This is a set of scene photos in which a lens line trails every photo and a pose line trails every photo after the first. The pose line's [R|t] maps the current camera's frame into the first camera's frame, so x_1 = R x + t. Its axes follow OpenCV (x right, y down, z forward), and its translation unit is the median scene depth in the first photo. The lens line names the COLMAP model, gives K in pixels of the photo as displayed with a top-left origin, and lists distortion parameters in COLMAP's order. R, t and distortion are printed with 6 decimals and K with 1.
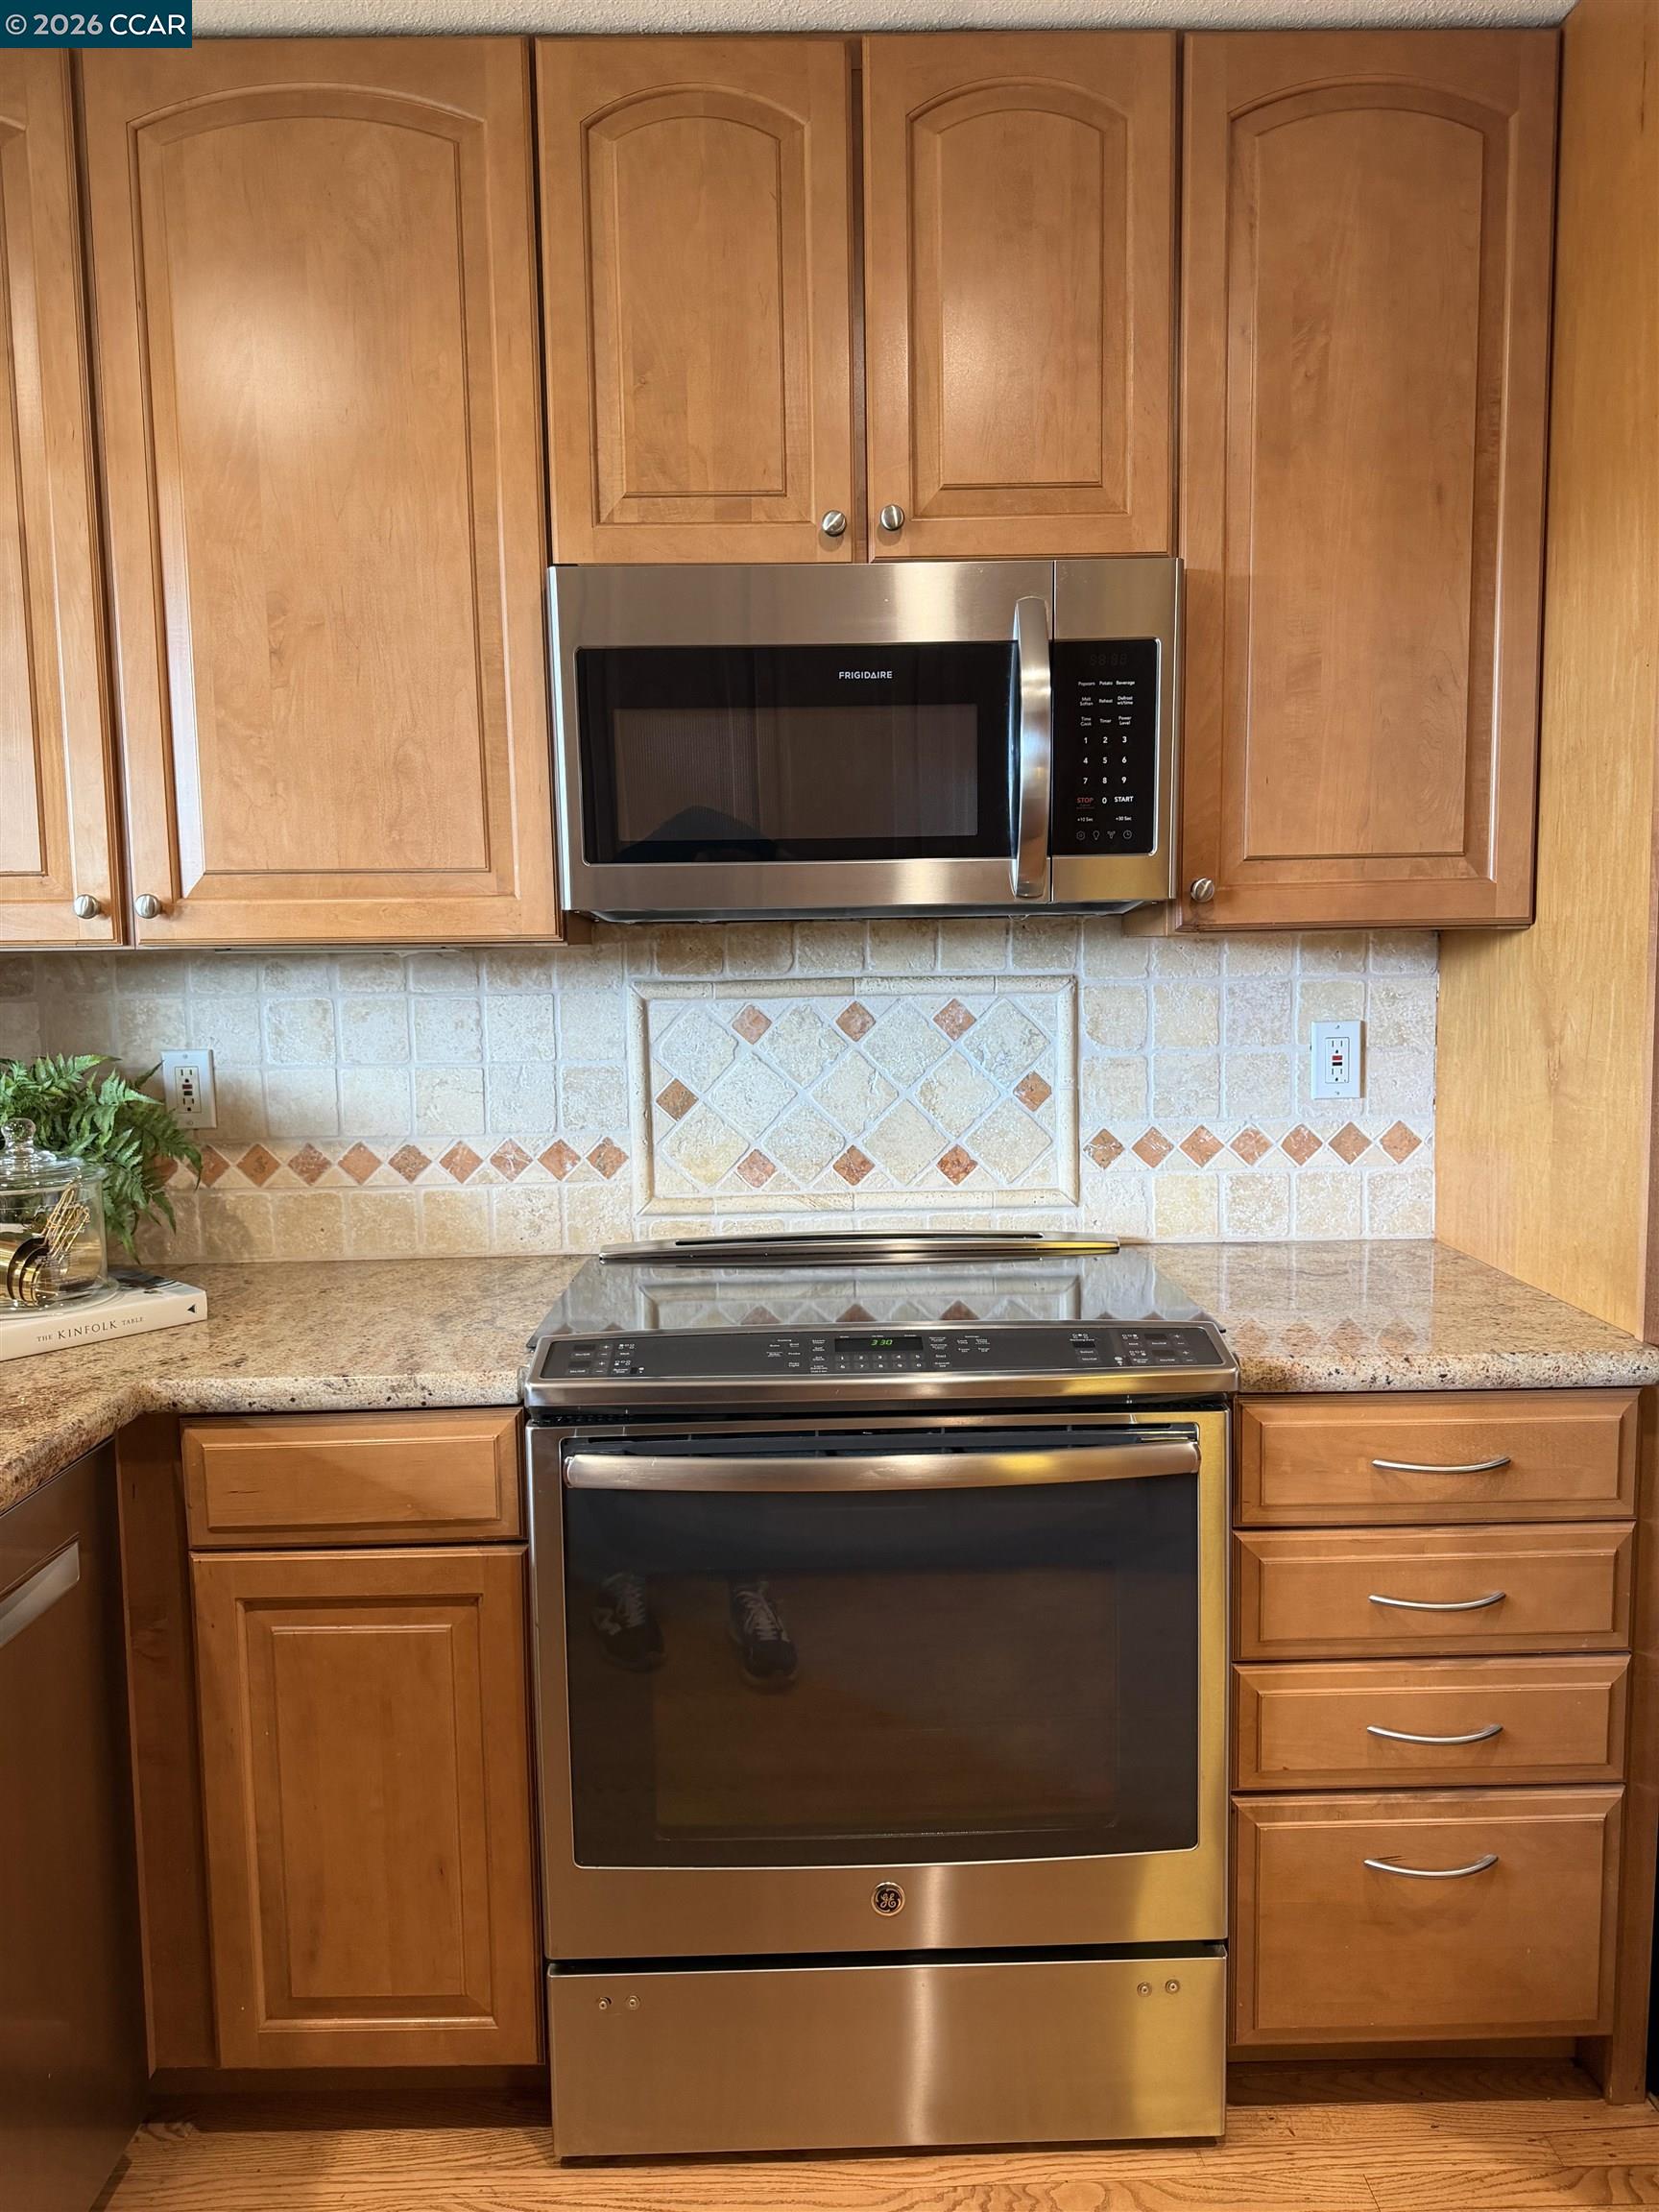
lens RADIAL K [[1566.3, 0, 829.5], [0, 1566.3, 1106.0], [0, 0, 1]] dist [0.115315, -0.160679]
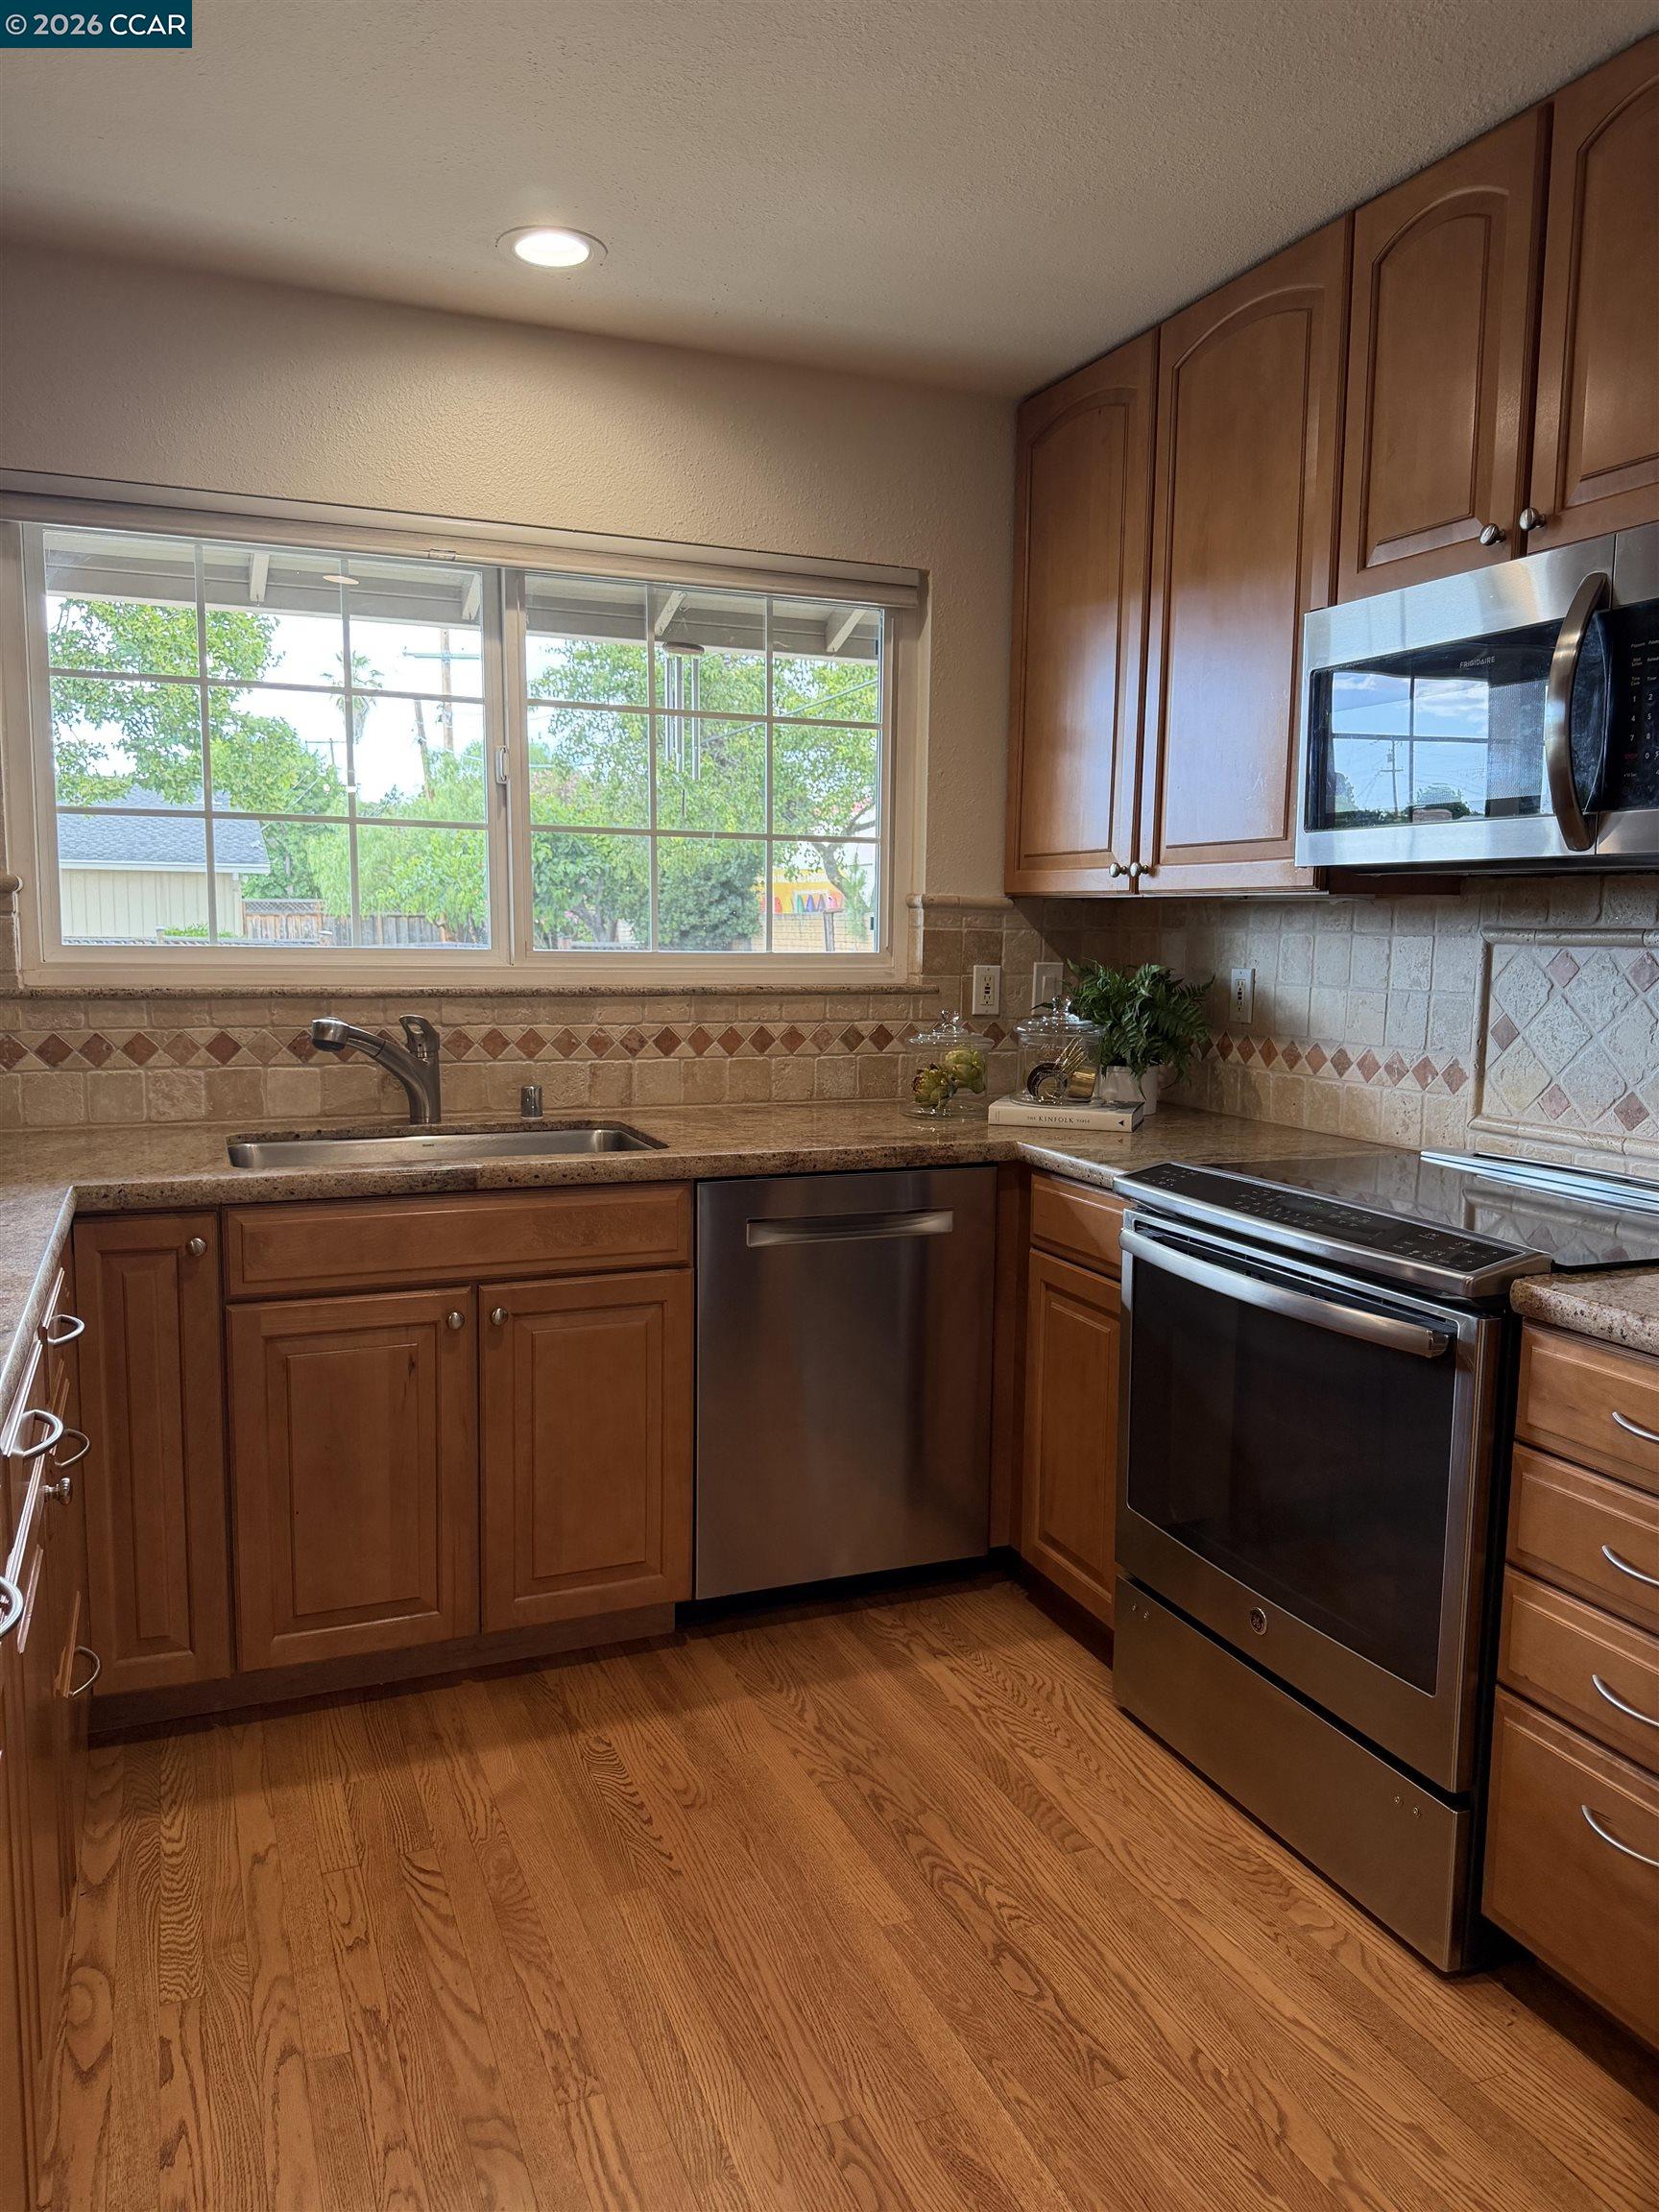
lens RADIAL K [[1545.3, 0, 832.2], [0, 1545.3, 1112.9], [0, 0, 1]] dist [0.114686, -0.182572]
pose [[0.371736, 0.137080, -0.918162, 0.780990], [-0.115190, 0.988206, 0.100901, -0.004871], [0.921164, 0.068254, 0.383141, 0.116499]]
